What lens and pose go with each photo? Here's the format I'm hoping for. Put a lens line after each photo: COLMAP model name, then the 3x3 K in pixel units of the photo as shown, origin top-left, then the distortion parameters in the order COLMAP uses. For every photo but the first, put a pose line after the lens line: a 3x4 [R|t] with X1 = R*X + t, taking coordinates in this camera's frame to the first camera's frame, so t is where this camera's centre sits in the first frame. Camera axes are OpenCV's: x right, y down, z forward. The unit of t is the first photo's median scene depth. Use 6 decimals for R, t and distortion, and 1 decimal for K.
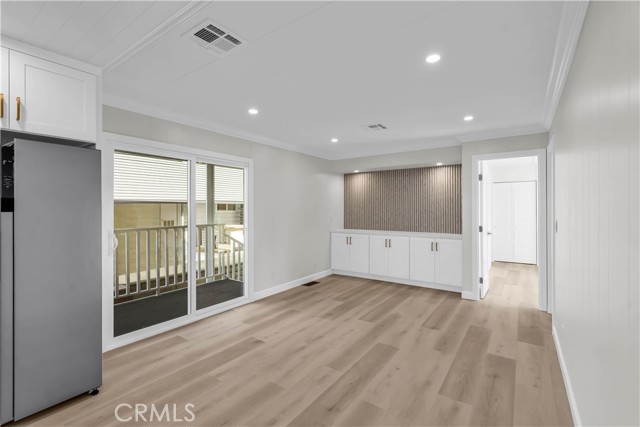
lens RADIAL K [[288.8, 0, 324.4], [0, 288.8, 208.0], [0, 0, 1]] dist [-0.004213, 0.000044]
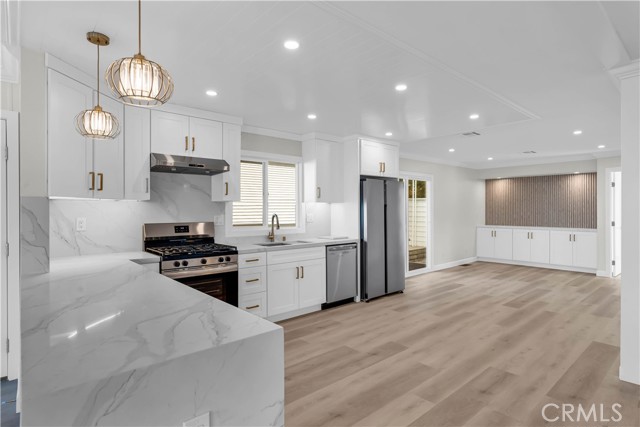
lens RADIAL K [[344.6, 0, 316.5], [0, 344.6, 213.2], [0, 0, 1]] dist [-0.021924, 0.002789]
pose [[0.968120, 0.000277, -0.250485, -0.330746], [0.003548, 0.999884, 0.014817, -0.001965], [0.250460, -0.015233, 0.968007, -0.729313]]
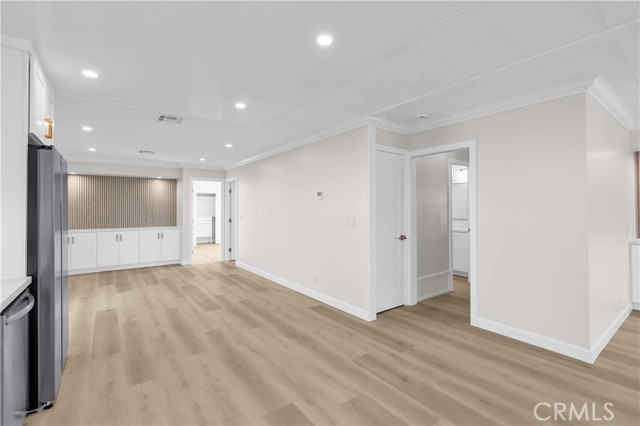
lens RADIAL K [[288.8, 0, 317.6], [0, 288.8, 207.3], [0, 0, 1]] dist [-0.004213, 0.000044]
pose [[0.324167, 0.003653, 0.945993, -0.697524], [0.001948, 0.999988, -0.004529, 0.000556], [-0.945998, 0.003311, 0.324156, -0.196260]]
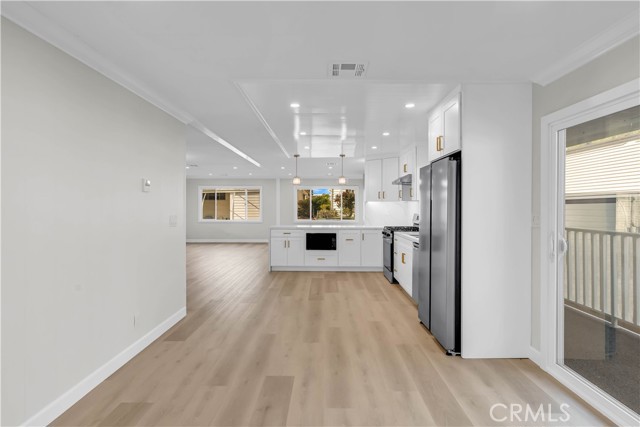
lens RADIAL K [[344.6, 0, 321.7], [0, 344.6, 208.4], [0, 0, 1]] dist [-0.021924, 0.002789]
pose [[-0.825837, 0.002554, -0.563903, 0.209154], [-0.000484, 0.999986, 0.005237, 0.001741], [0.563909, 0.004598, -0.825824, 0.819066]]
